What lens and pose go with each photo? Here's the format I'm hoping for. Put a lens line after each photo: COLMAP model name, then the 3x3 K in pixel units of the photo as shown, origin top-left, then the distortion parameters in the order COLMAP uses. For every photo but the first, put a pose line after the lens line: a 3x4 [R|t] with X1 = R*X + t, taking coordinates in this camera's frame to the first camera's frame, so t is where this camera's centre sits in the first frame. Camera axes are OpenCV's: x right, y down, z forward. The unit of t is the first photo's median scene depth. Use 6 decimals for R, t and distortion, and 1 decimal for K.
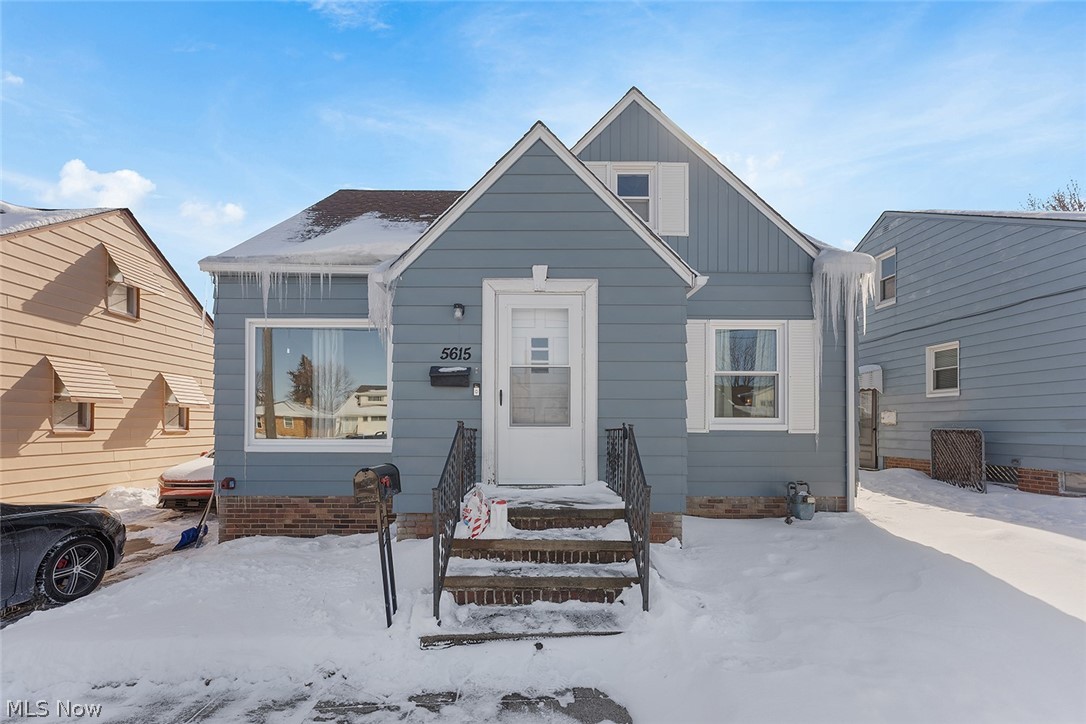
lens RADIAL K [[459.5, 0, 540.2], [0, 459.5, 421.2], [0, 0, 1]] dist [0.000802, 0.000024]
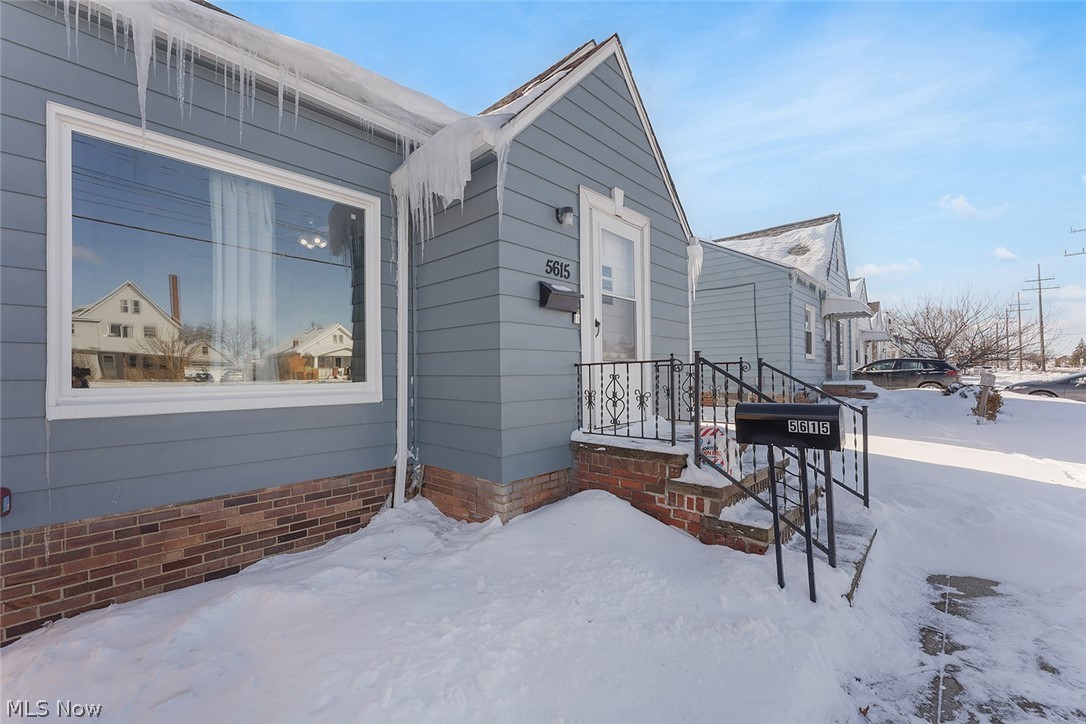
lens RADIAL K [[438.6, 0, 536.8], [0, 438.6, 365.4], [0, 0, 1]] dist [-0.002079, 0.000283]
pose [[0.702307, 0.003485, 0.711866, -0.738930], [0.000135, 0.999987, -0.005028, 0.023425], [-0.711875, 0.003628, 0.702297, 0.487182]]
